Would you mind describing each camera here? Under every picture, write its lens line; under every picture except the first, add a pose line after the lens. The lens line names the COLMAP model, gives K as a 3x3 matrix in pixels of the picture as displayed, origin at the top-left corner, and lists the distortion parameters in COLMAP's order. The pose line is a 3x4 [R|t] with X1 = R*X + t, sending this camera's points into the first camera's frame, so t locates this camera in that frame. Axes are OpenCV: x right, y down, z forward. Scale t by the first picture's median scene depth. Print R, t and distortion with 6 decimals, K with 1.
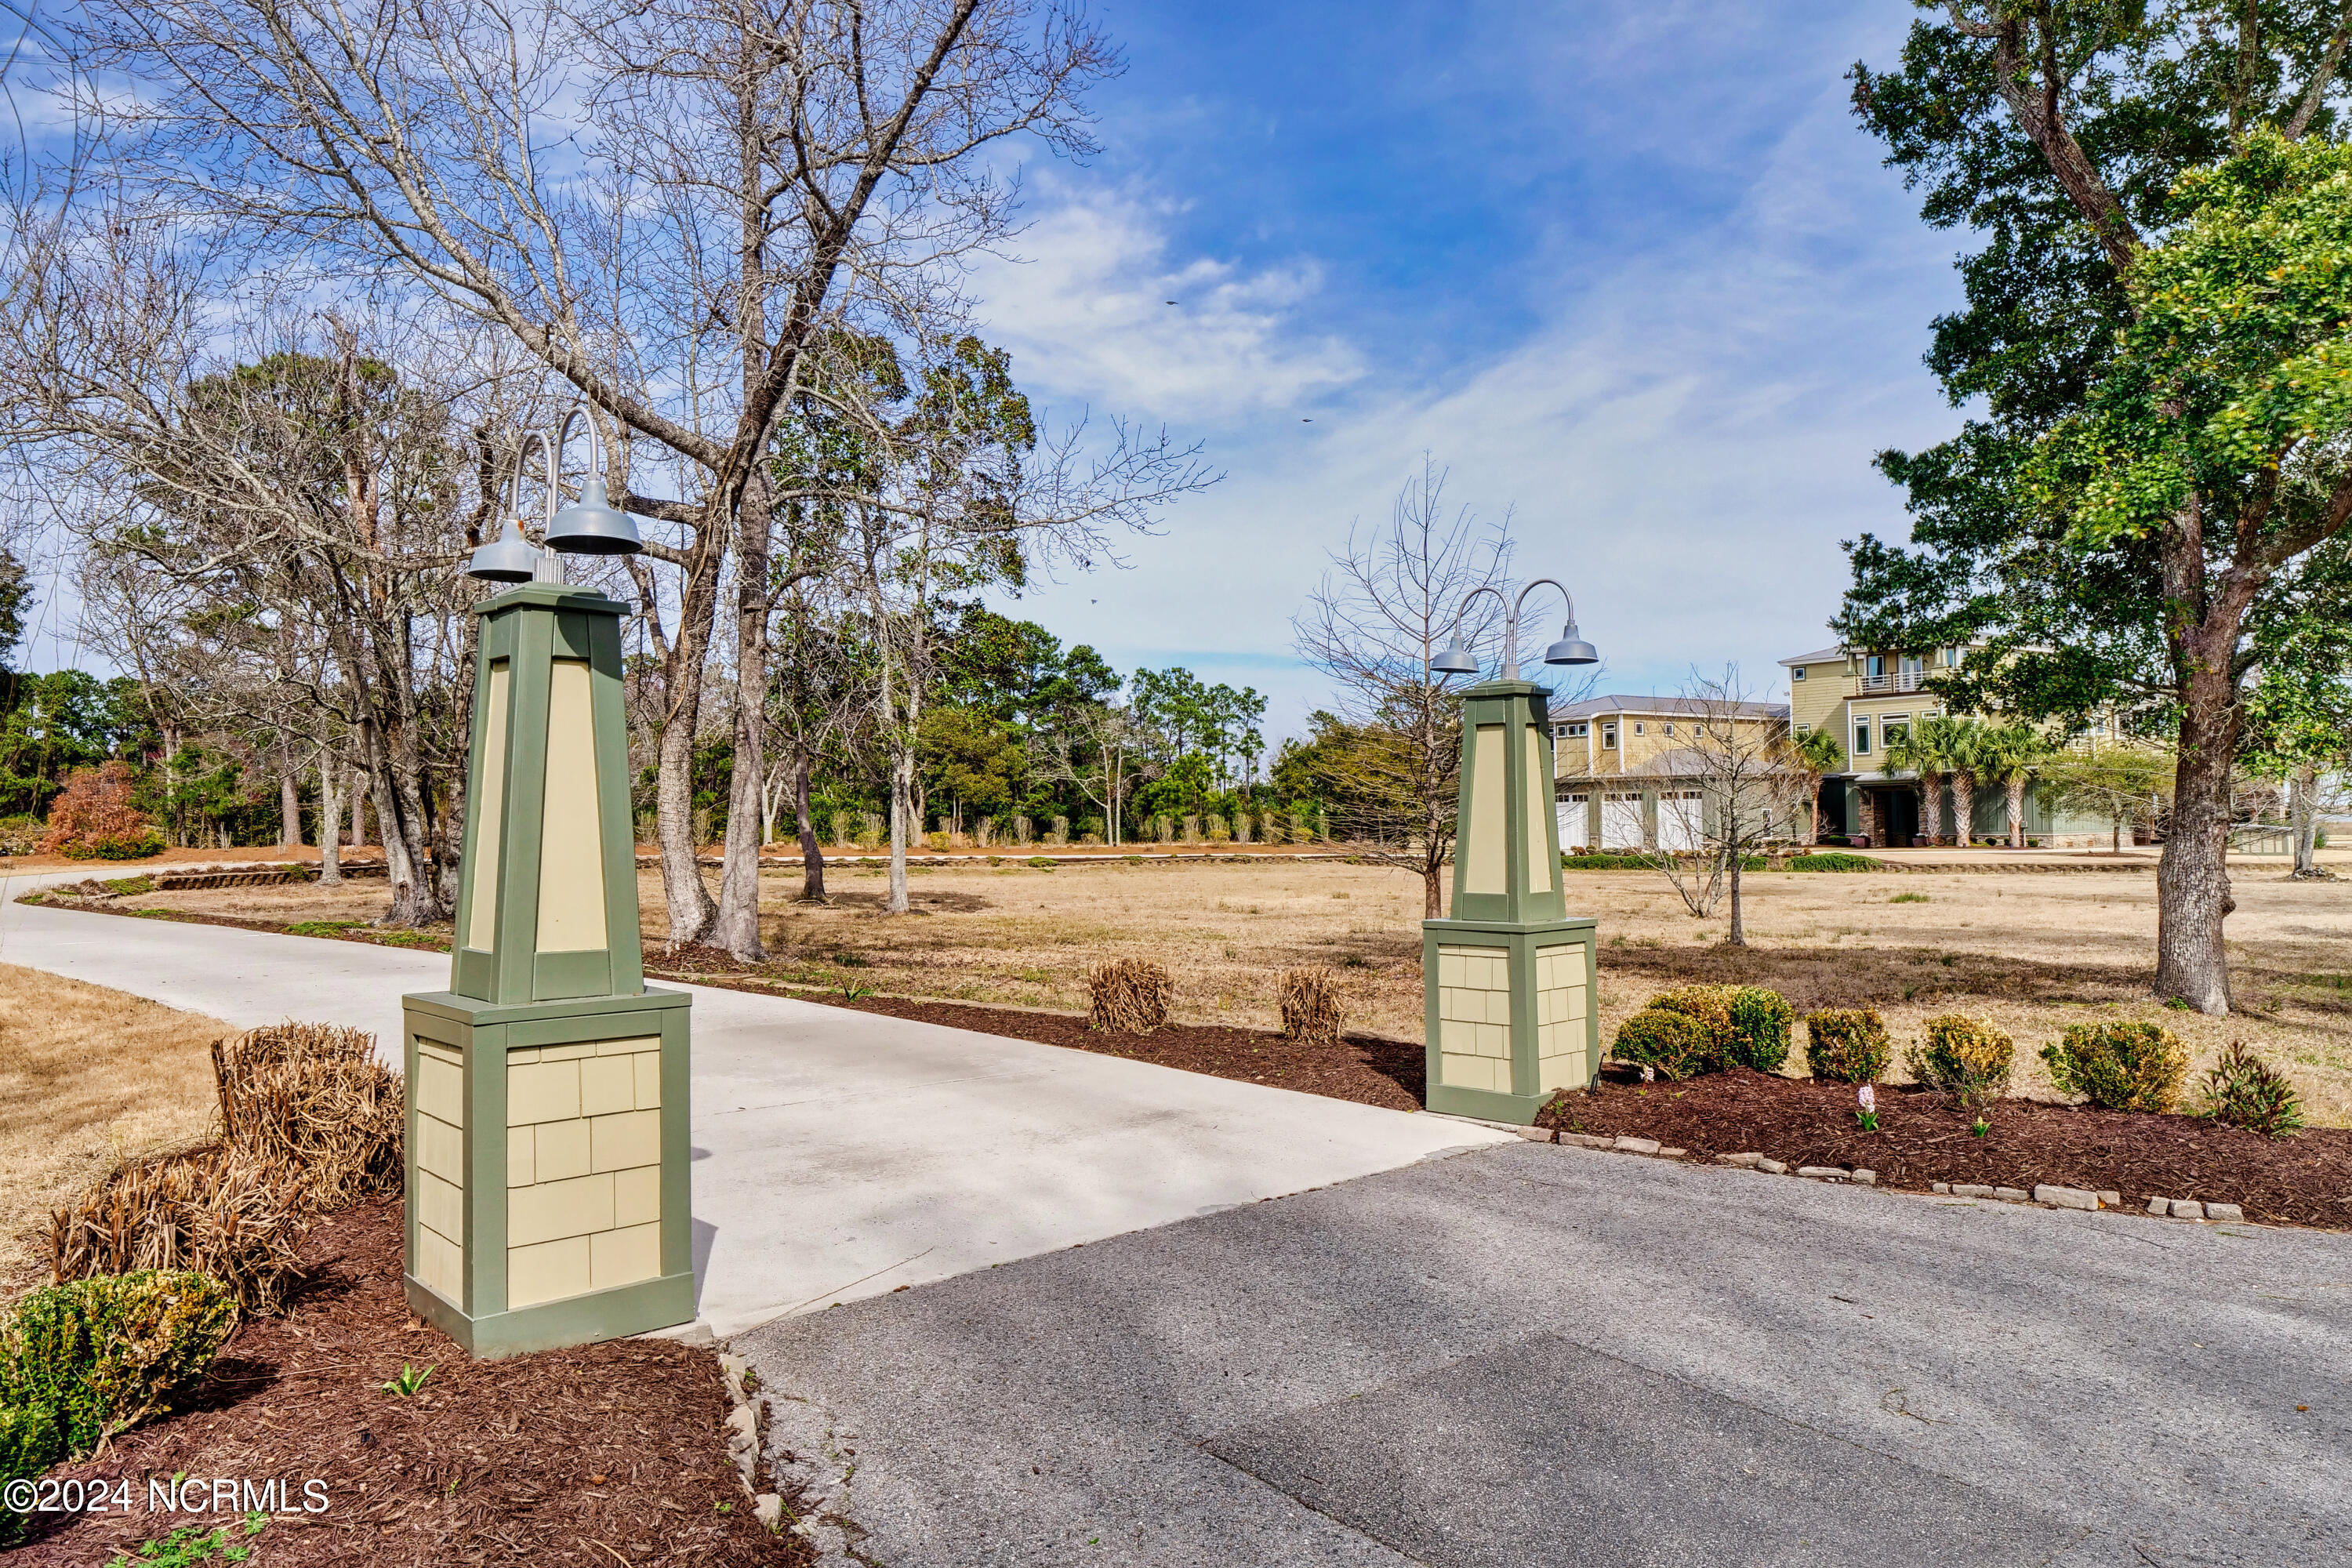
lens RADIAL K [[1593.8, 0, 1176.0], [0, 1593.8, 784.0], [0, 0, 1]] dist [-0.000803, -0.000322]
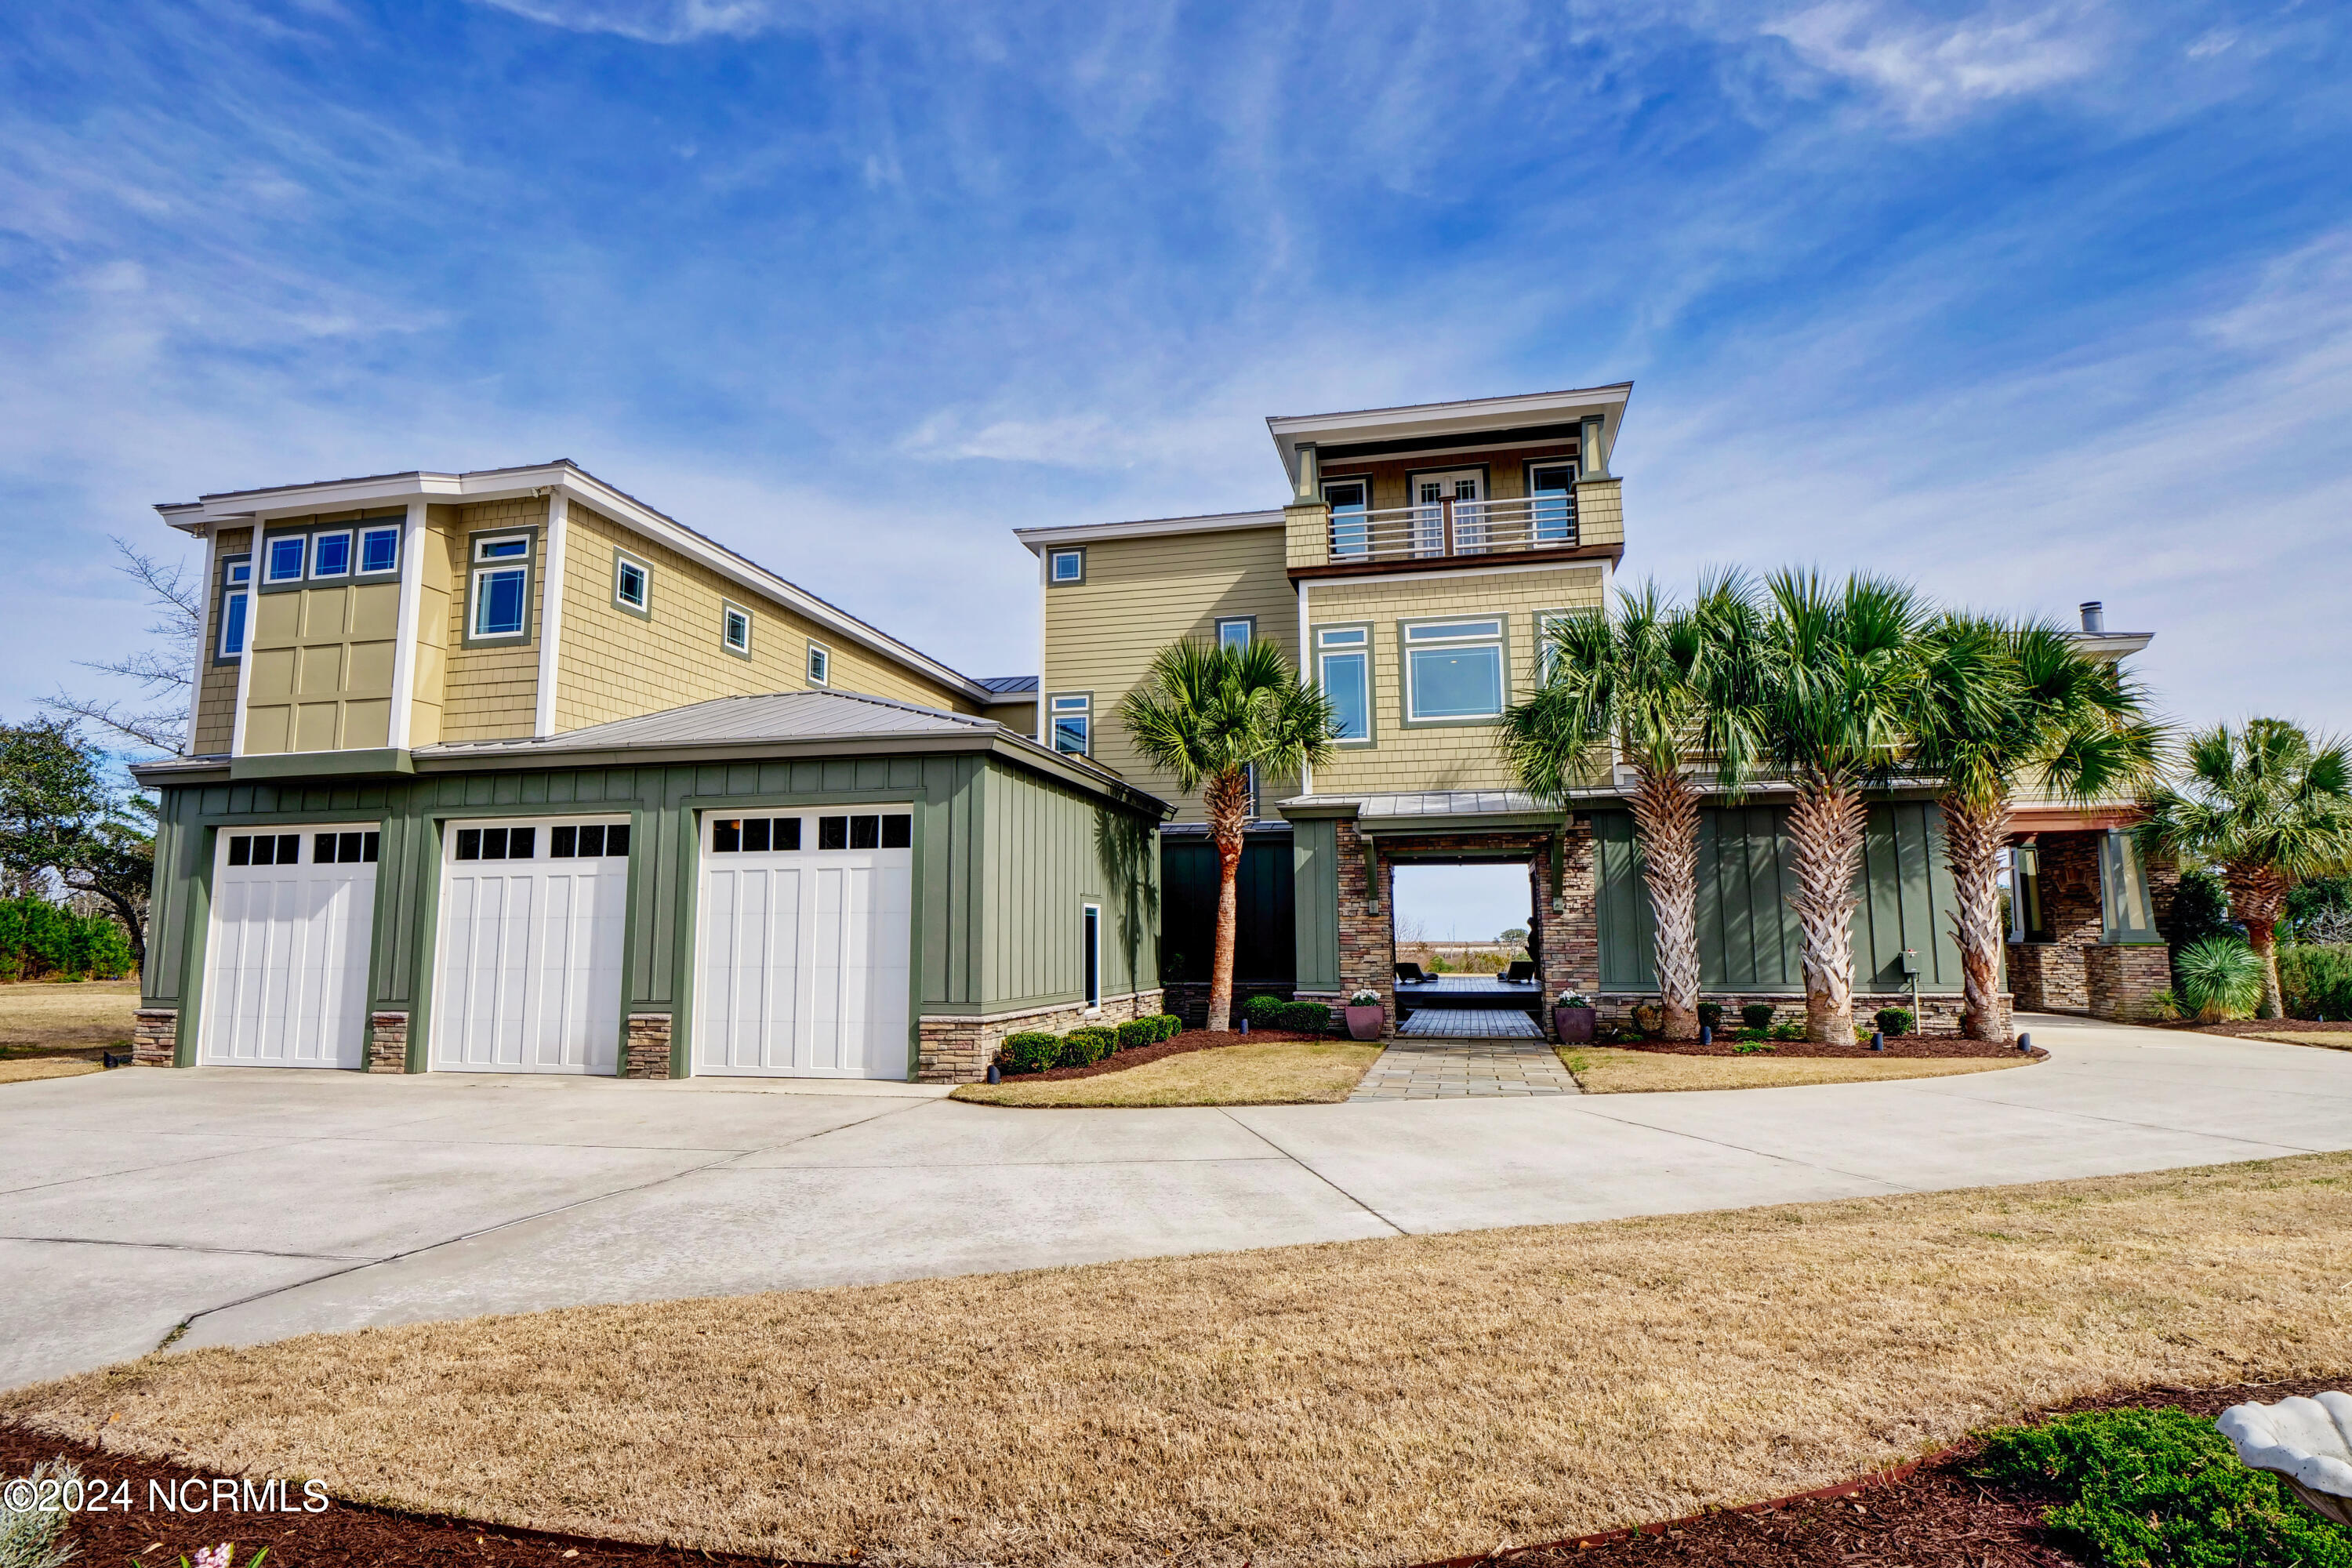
lens RADIAL K [[1261.6, 0, 1176.0], [0, 1261.6, 784.0], [0, 0, 1]] dist [0.002095, 0.000307]
pose [[0.753610, 0.094797, 0.650450, 0.238657], [-0.019751, 0.992365, -0.121745, 0.021326], [-0.657025, 0.078901, 0.749728, 0.831253]]
